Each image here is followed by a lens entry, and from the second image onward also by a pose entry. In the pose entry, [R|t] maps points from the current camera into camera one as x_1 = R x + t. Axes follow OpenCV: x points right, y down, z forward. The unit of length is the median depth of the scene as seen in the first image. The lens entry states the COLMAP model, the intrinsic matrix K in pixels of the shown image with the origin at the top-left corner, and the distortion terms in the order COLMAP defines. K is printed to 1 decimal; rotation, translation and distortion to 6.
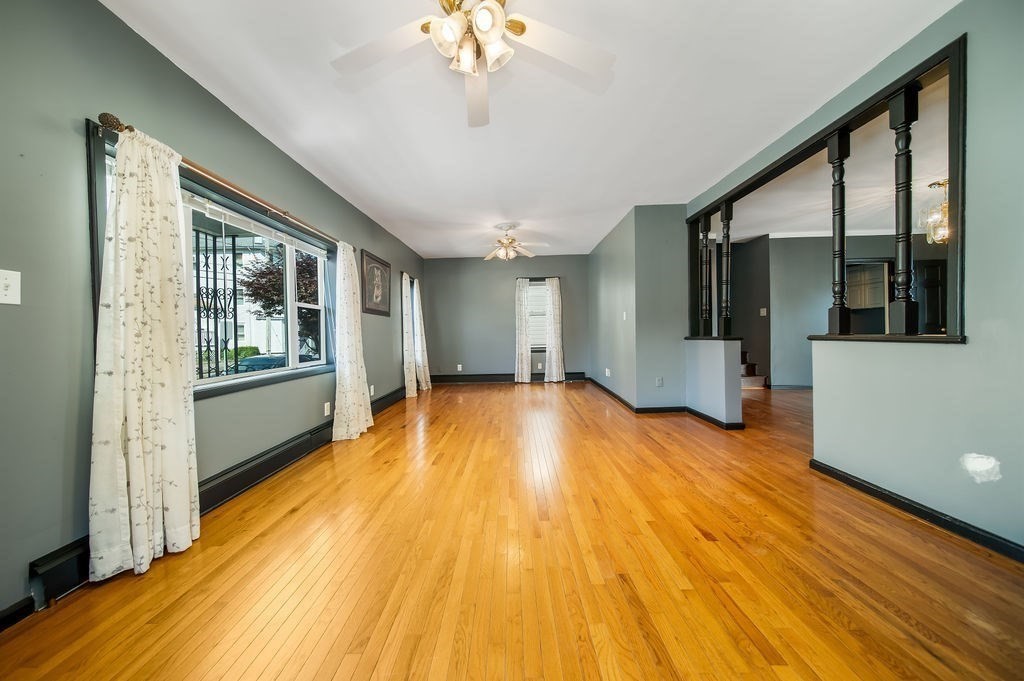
lens RADIAL K [[364.3, 0, 506.5], [0, 364.3, 340.6], [0, 0, 1]] dist [-0.000544, -0.000177]
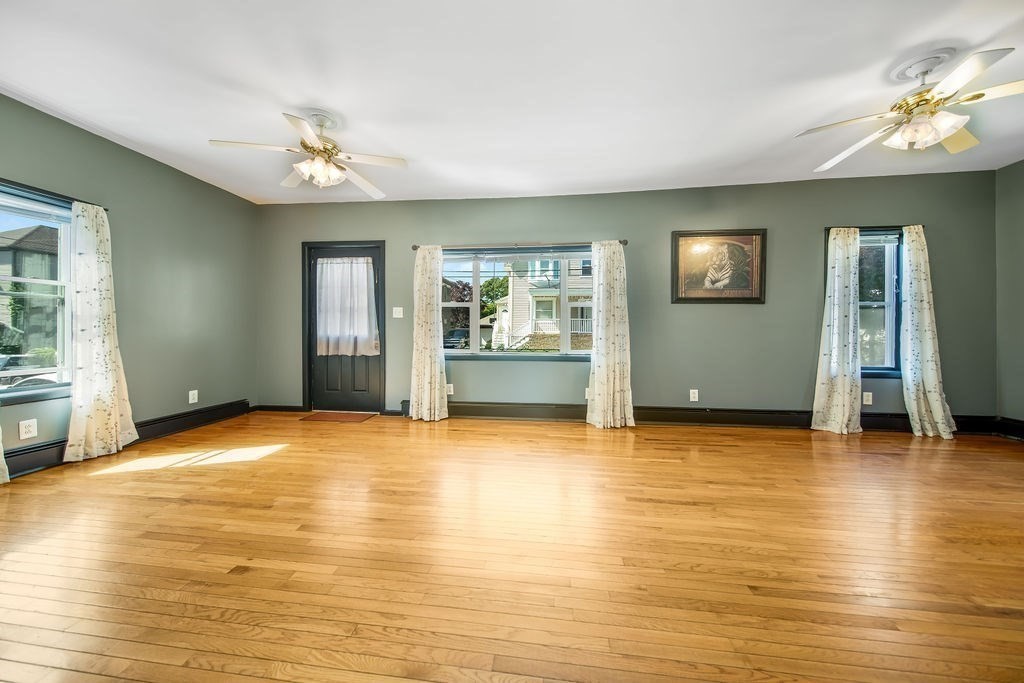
lens RADIAL K [[364.3, 0, 506.5], [0, 364.3, 341.6], [0, 0, 1]] dist [-0.000544, -0.000177]
pose [[-0.110665, 0.041498, -0.992991, 1.211841], [-0.014318, 0.998958, 0.043343, -0.044214], [0.993755, 0.019015, -0.109956, 1.571891]]
